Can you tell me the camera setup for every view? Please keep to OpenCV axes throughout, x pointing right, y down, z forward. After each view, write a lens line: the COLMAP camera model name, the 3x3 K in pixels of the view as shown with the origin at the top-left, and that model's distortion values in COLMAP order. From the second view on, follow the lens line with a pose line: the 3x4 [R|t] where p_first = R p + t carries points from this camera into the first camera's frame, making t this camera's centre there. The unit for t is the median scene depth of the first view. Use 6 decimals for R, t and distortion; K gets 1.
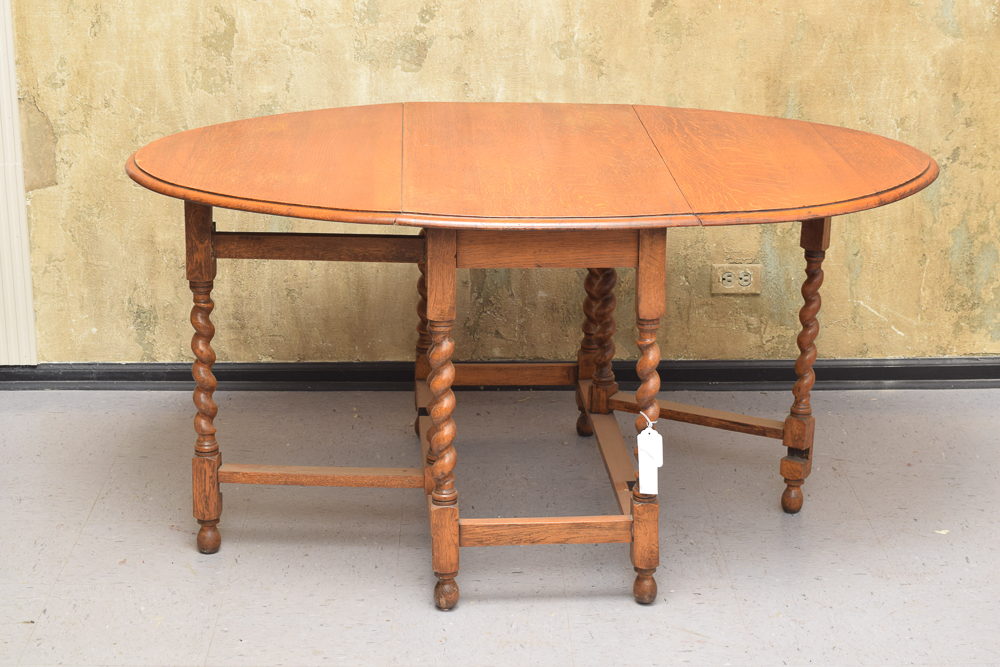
lens RADIAL K [[2004.5, 0, 496.9], [0, 2004.5, 326.7], [0, 0, 1]] dist [0.040659, 0.000000]
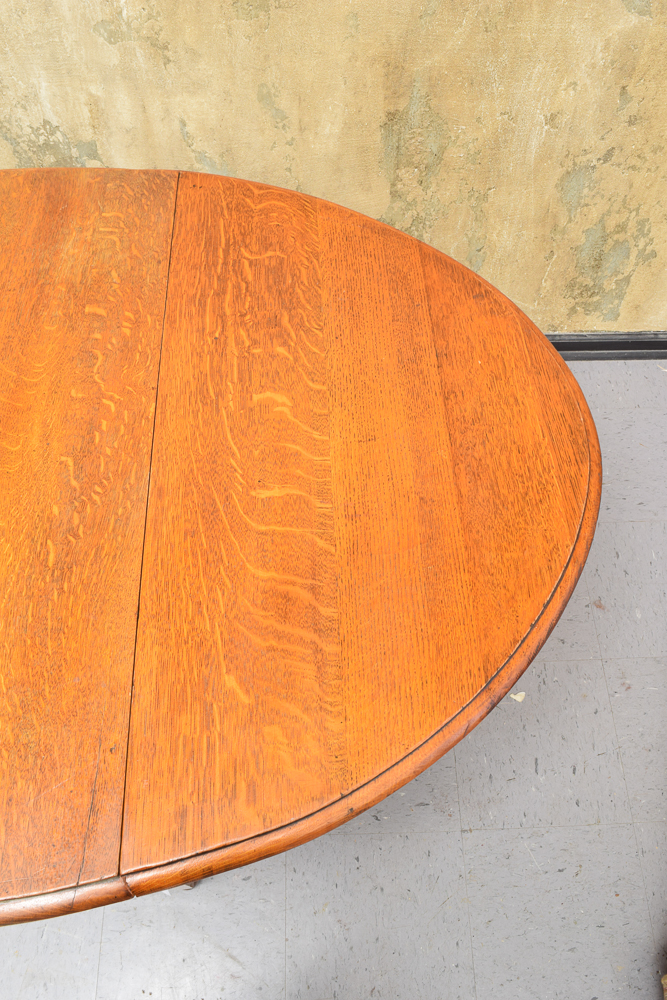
lens RADIAL K [[796.1, 0, 324.8], [0, 796.1, 499.4], [0, 0, 1]] dist [-0.101469, 0.029213]
pose [[0.999984, -0.002774, -0.004983, 0.112721], [0.005370, 0.752146, 0.658975, -0.193328], [0.001919, -0.658991, 0.752149, 0.672756]]
